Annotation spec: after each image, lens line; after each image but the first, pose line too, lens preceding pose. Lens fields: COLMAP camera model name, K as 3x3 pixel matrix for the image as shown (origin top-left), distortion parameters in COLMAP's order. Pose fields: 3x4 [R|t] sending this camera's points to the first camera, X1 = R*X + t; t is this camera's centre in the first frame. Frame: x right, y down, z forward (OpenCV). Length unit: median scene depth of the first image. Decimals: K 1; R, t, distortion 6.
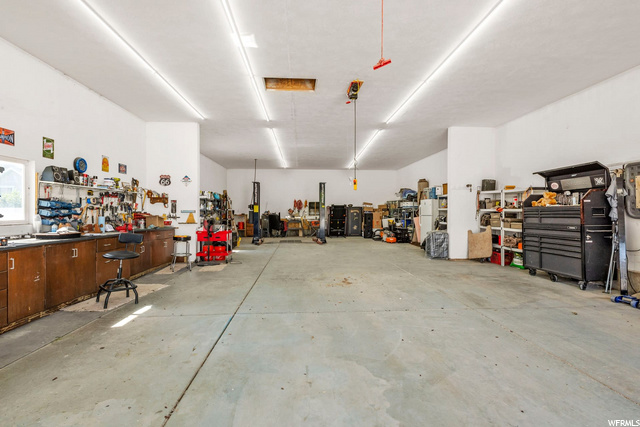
lens RADIAL K [[302.0, 0, 319.7], [0, 302.0, 208.4], [0, 0, 1]] dist [0.015062, -0.000756]
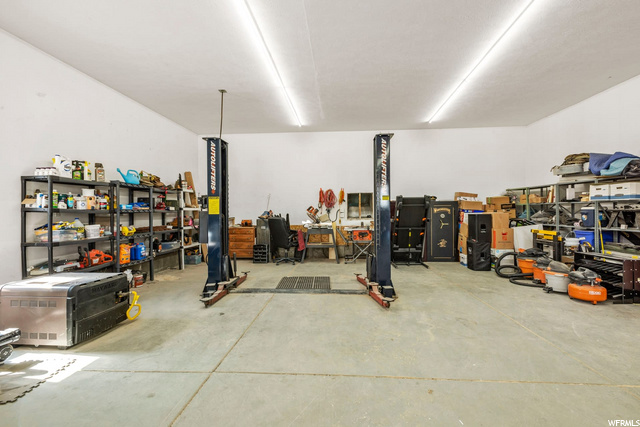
lens RADIAL K [[302.0, 0, 319.7], [0, 302.0, 208.4], [0, 0, 1]] dist [0.015062, -0.000756]
pose [[0.991356, -0.008215, -0.130940, -0.032509], [0.008340, 0.999965, 0.000402, 0.009221], [0.130932, -0.001491, 0.991390, 1.003434]]
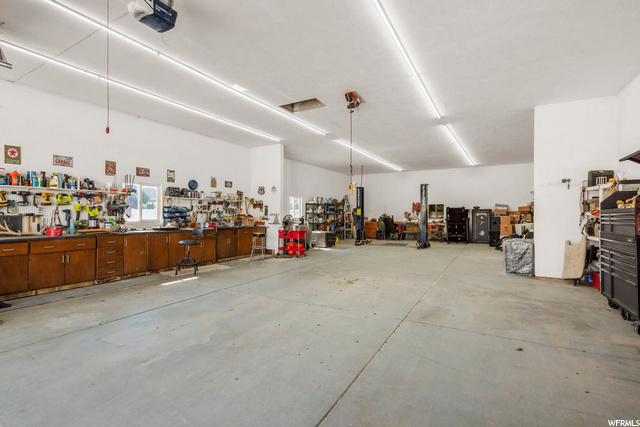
lens RADIAL K [[302.0, 0, 319.7], [0, 302.0, 208.4], [0, 0, 1]] dist [0.015062, -0.000756]
pose [[0.836007, -0.008783, -0.548648, 0.421901], [0.003747, 0.999940, -0.010299, -0.001275], [0.548705, 0.006555, 0.835990, 0.042030]]
